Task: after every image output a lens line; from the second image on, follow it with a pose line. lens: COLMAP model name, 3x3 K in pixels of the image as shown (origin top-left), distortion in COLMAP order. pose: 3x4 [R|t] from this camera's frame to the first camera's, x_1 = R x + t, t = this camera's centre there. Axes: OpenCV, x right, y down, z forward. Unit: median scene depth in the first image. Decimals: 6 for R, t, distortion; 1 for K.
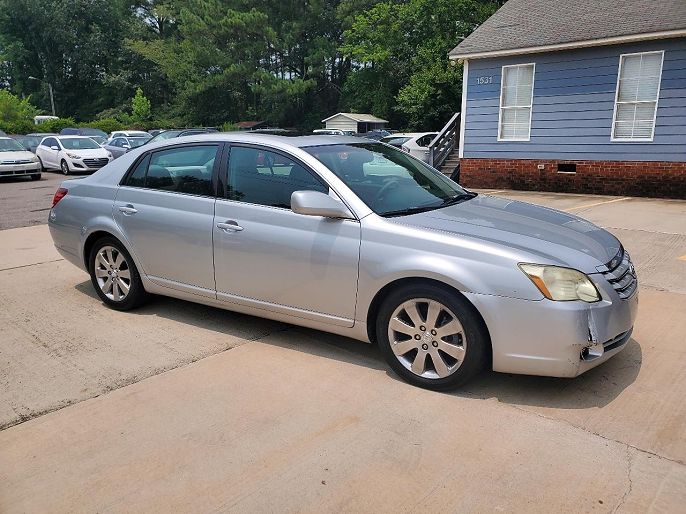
lens RADIAL K [[508.5, 0, 343.0], [0, 508.5, 257.0], [0, 0, 1]] dist [0.003914, -0.000575]
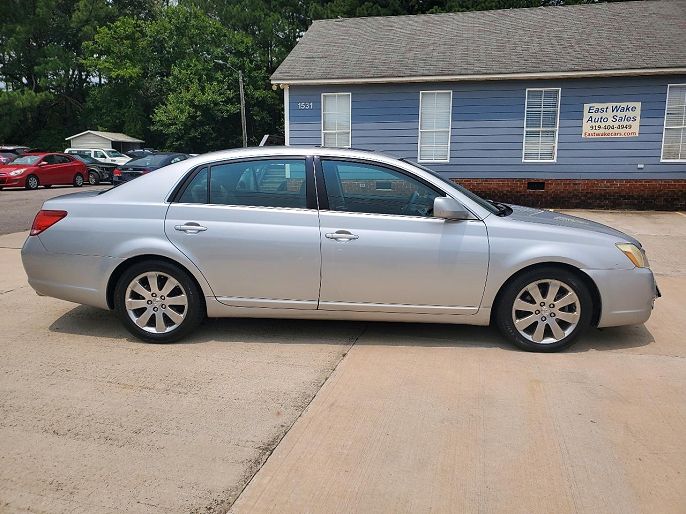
lens RADIAL K [[508.5, 0, 343.0], [0, 508.5, 257.0], [0, 0, 1]] dist [0.003914, -0.000575]
pose [[0.891584, -0.076816, 0.446293, -0.157319], [0.095055, 0.995299, -0.018585, 0.000430], [-0.442767, 0.058992, 0.894694, 0.017629]]
